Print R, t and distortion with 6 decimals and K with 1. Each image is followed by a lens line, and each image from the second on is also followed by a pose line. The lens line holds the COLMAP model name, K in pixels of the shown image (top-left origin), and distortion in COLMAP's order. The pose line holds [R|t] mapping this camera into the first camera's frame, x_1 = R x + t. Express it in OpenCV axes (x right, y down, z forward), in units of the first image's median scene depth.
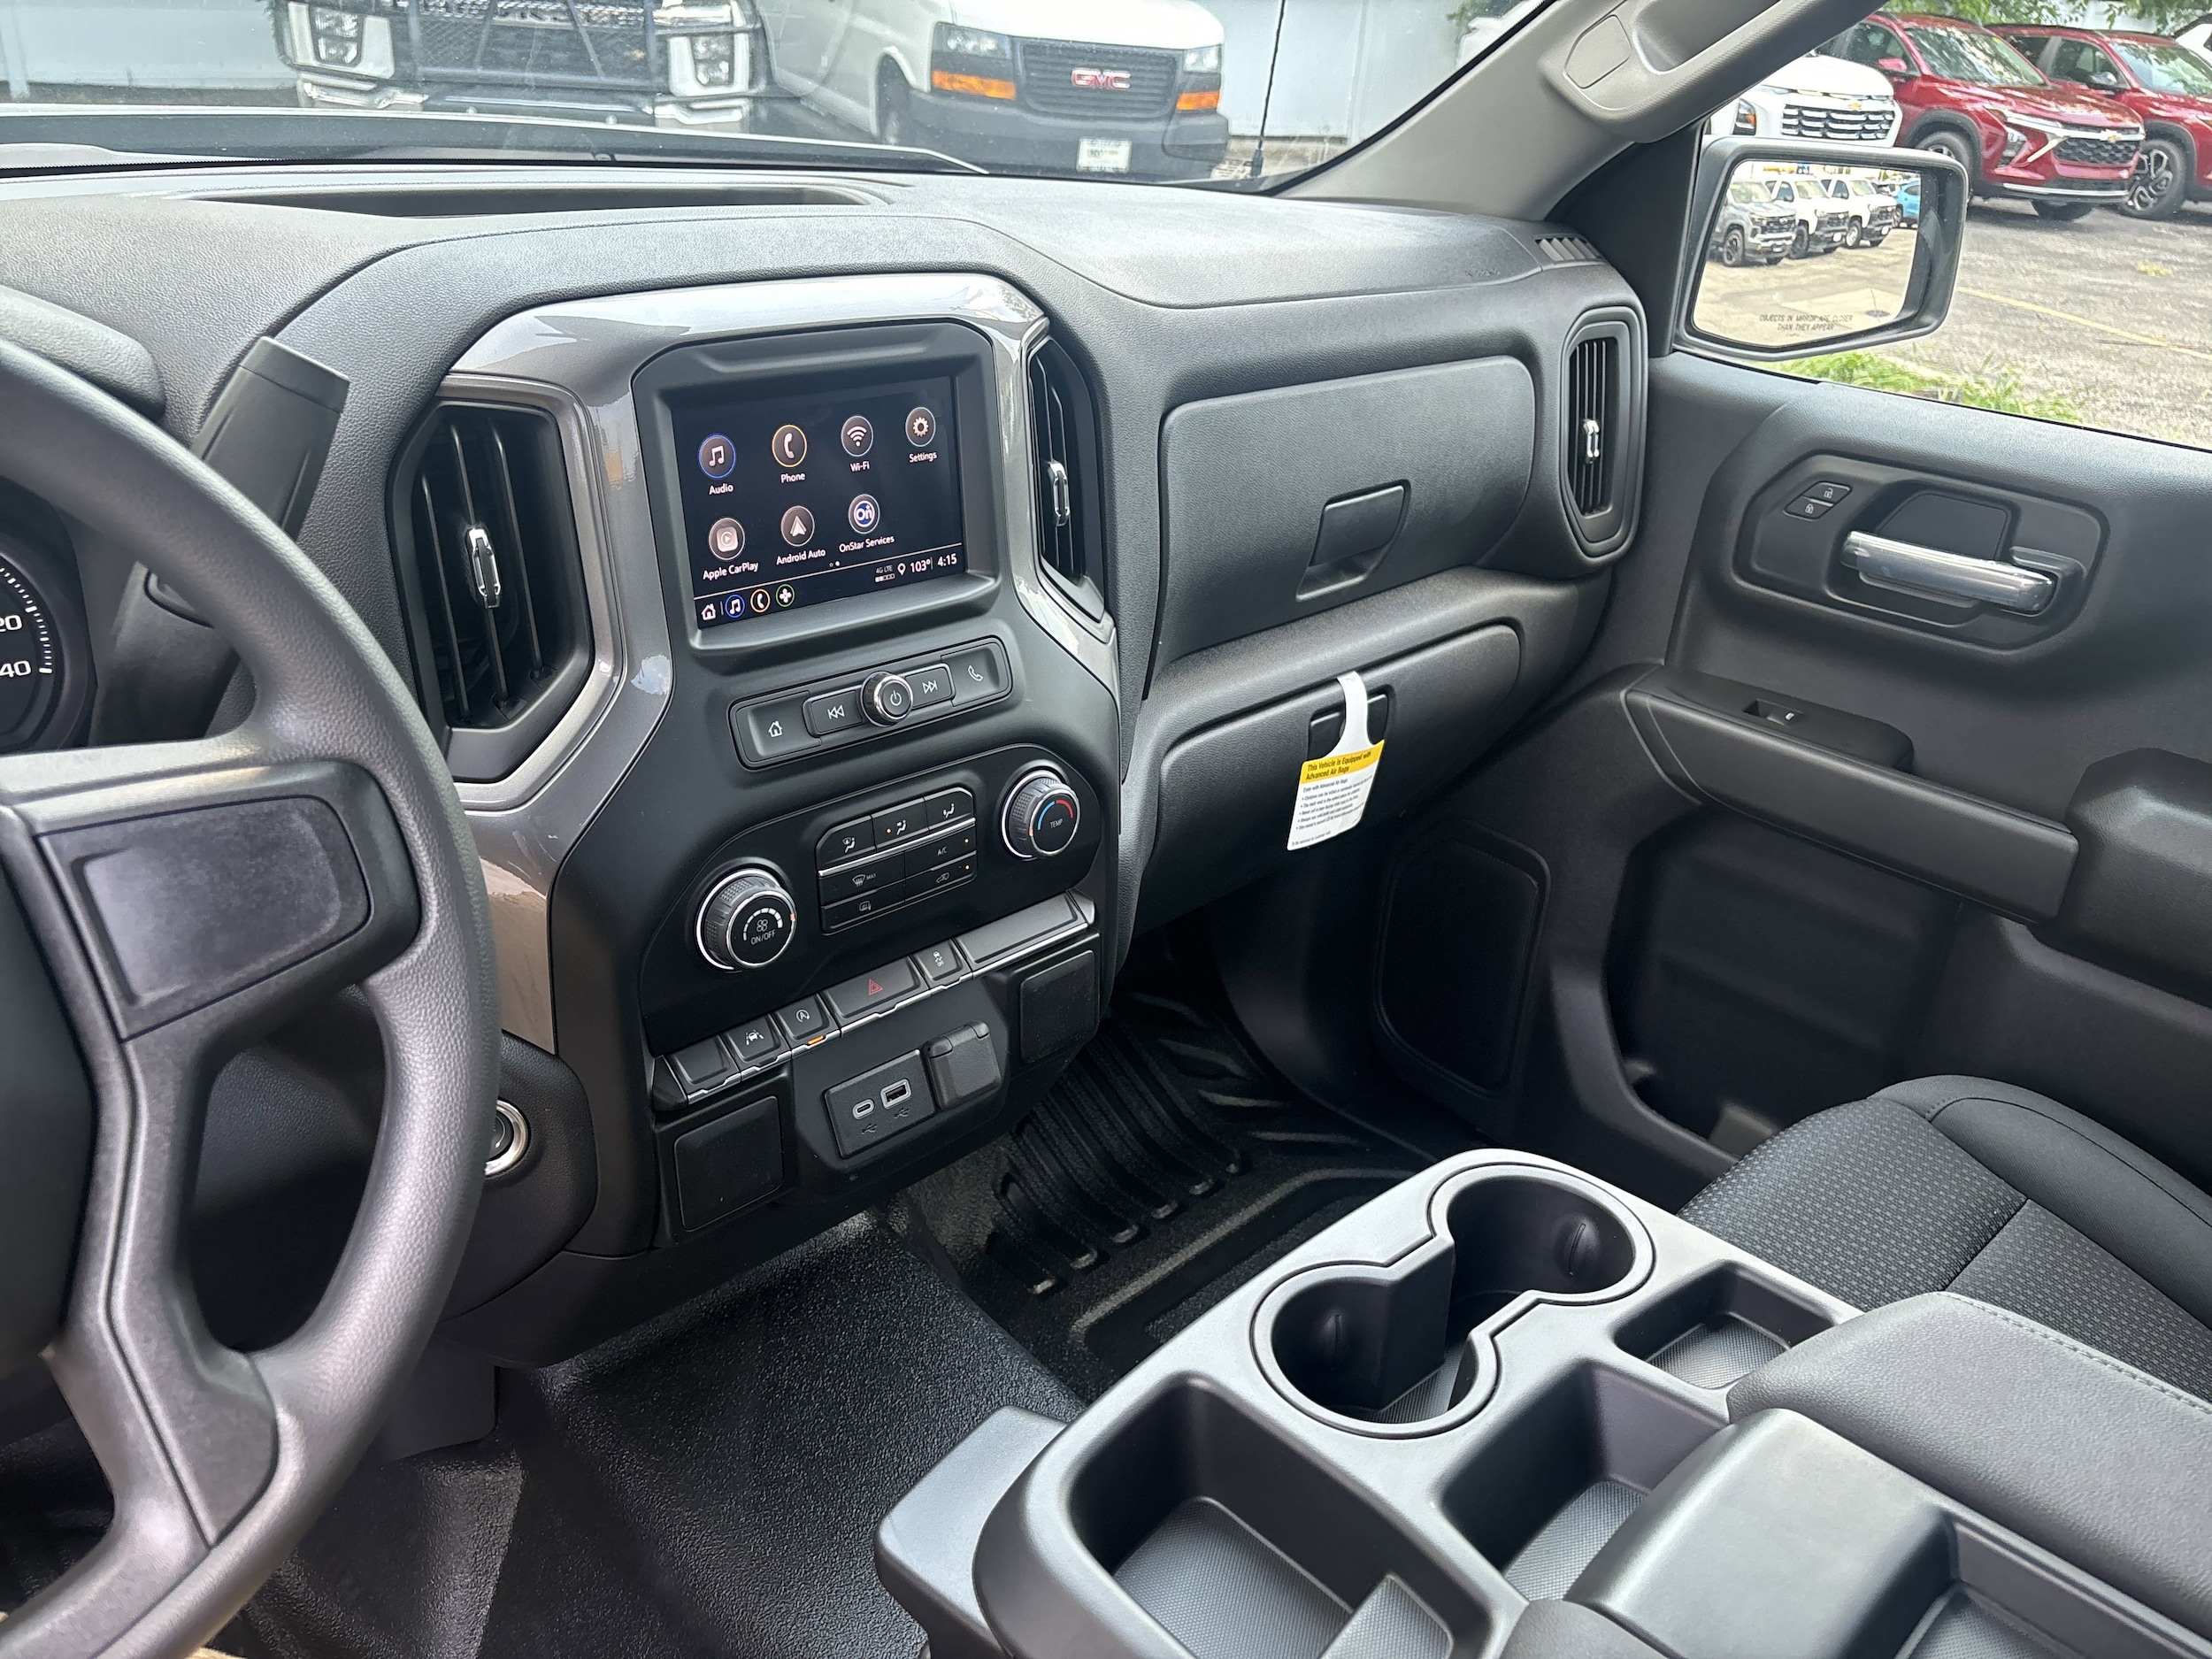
lens RADIAL K [[1707.1, 0, 1112.3], [0, 1707.1, 923.1], [0, 0, 1]] dist [0.049004, -0.058841]
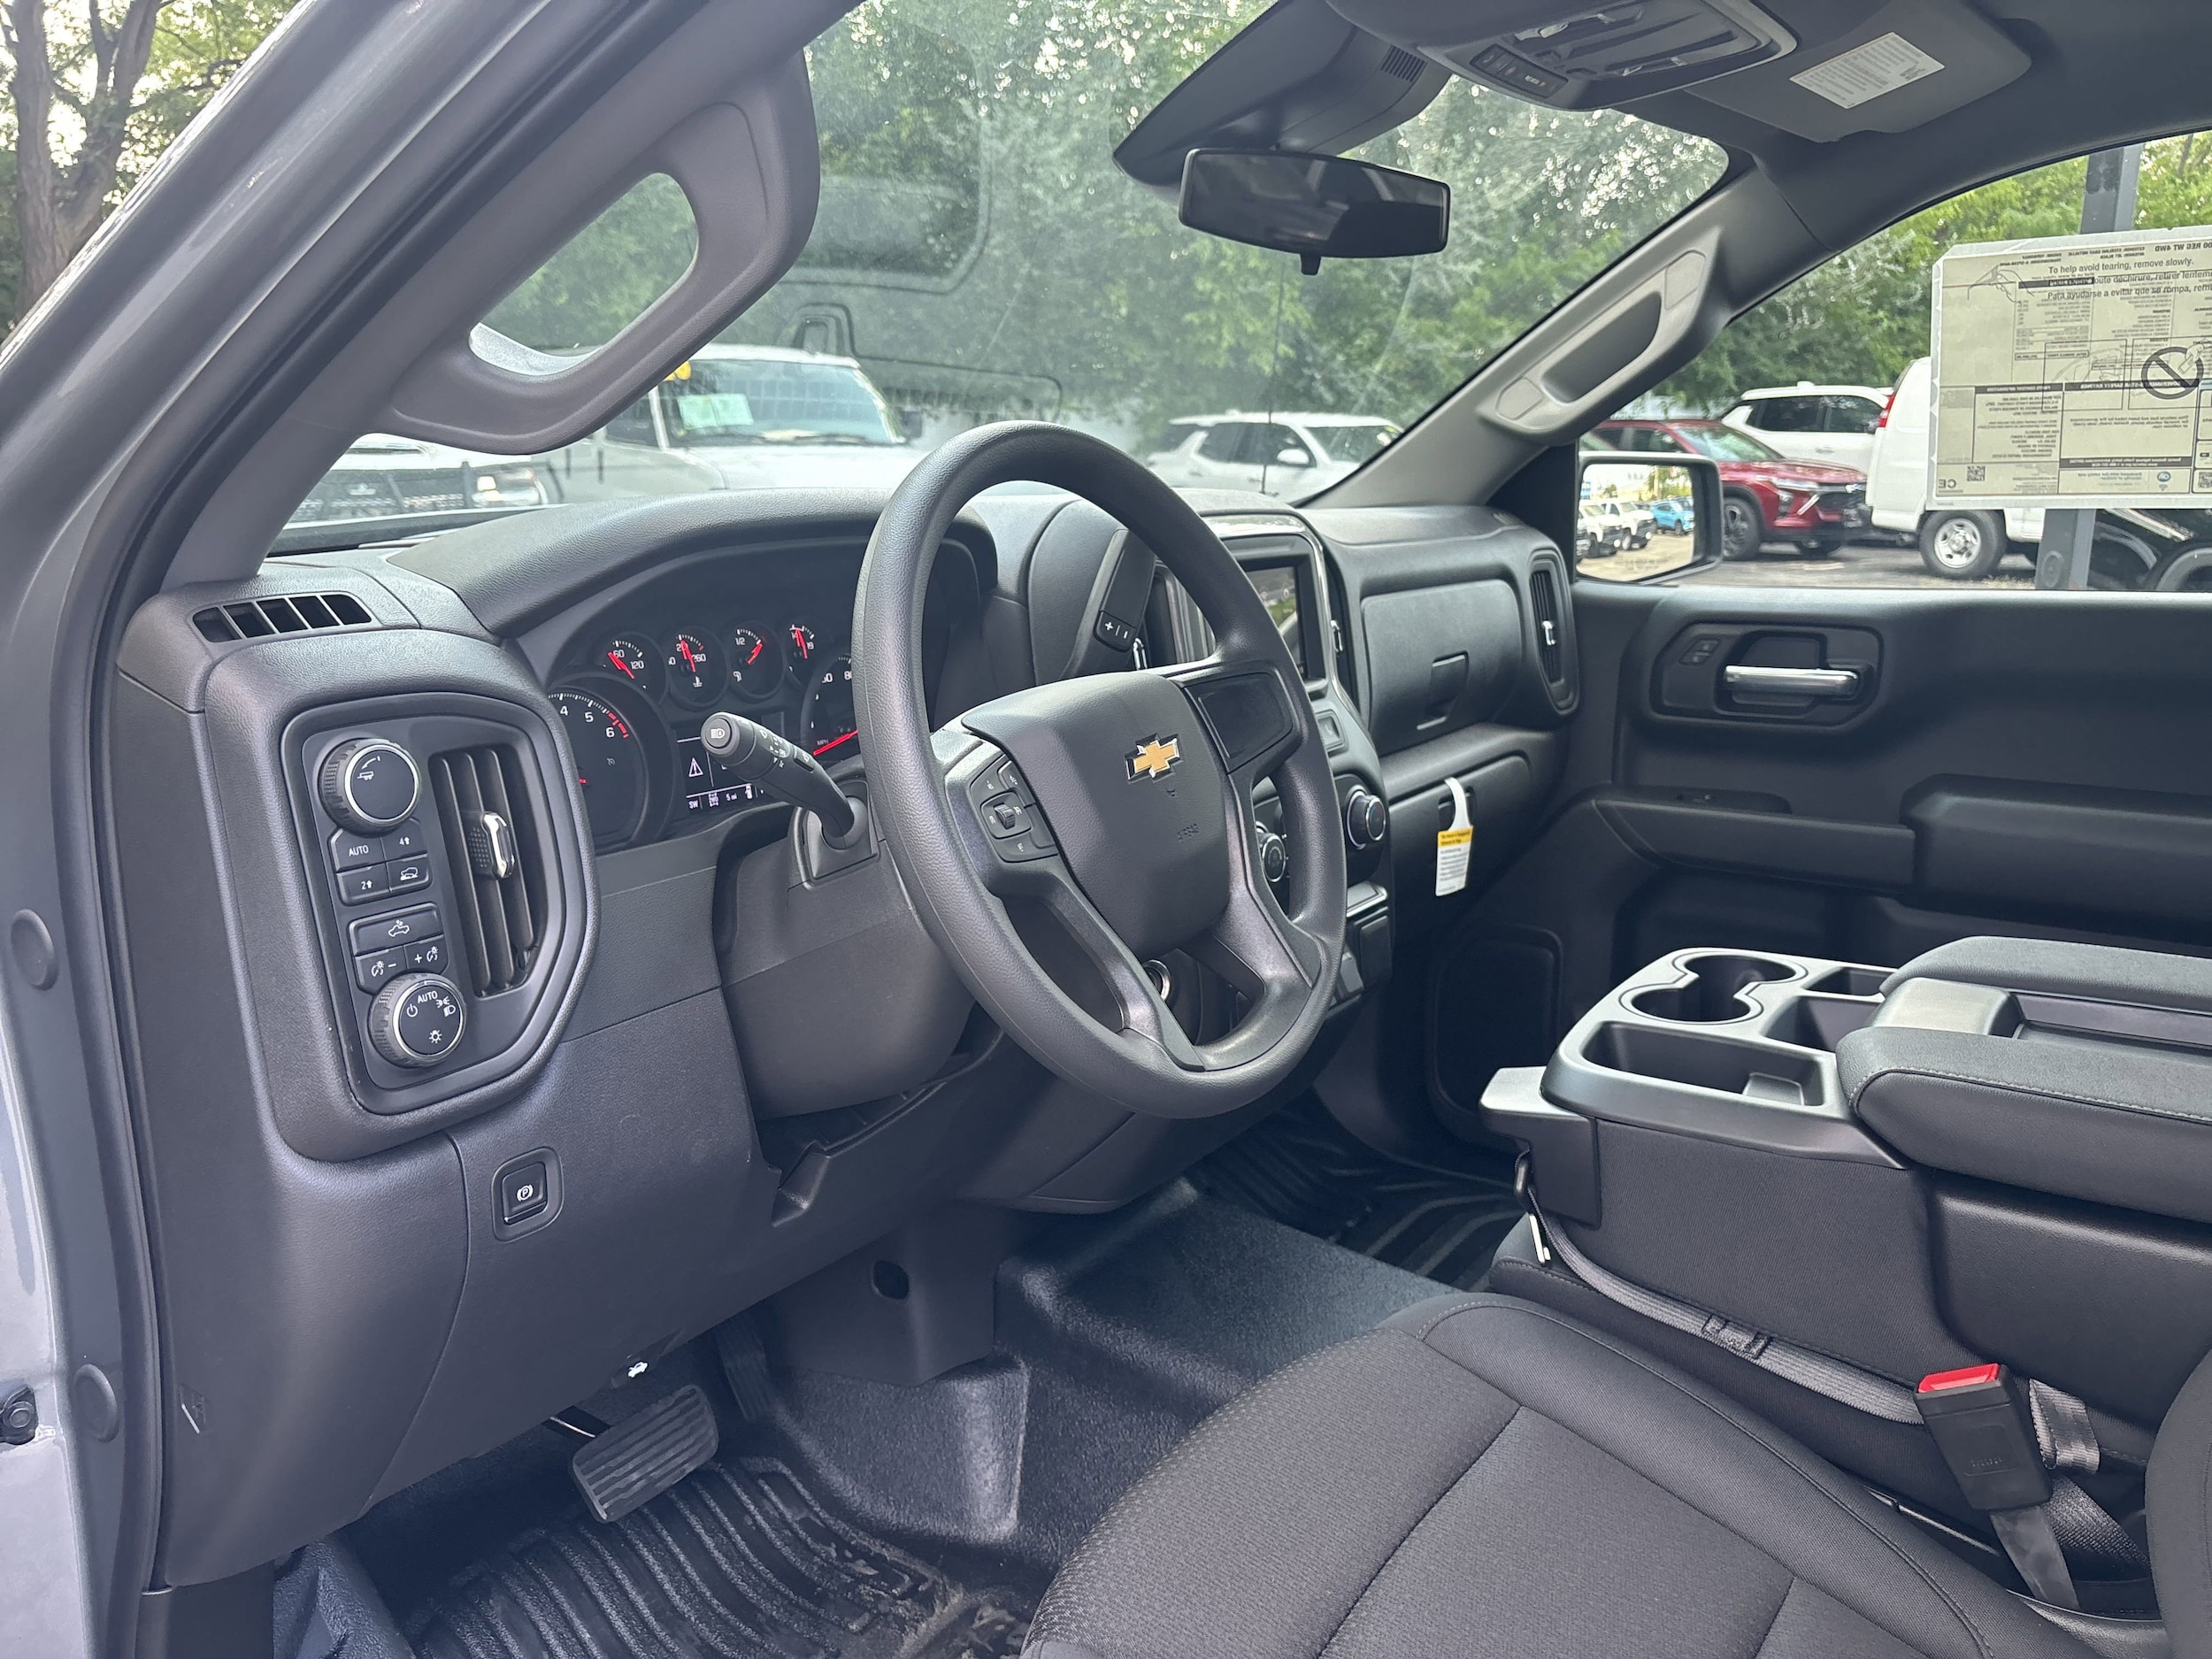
lens RADIAL K [[1783.8, 0, 1110.3], [0, 1783.8, 896.8], [0, 0, 1]] dist [-0.008637, -0.005851]
pose [[0.979061, -0.118830, 0.165283, -0.428570], [0.156113, 0.959377, -0.235000, 0.277995], [-0.130643, 0.255882, 0.957840, -0.435528]]
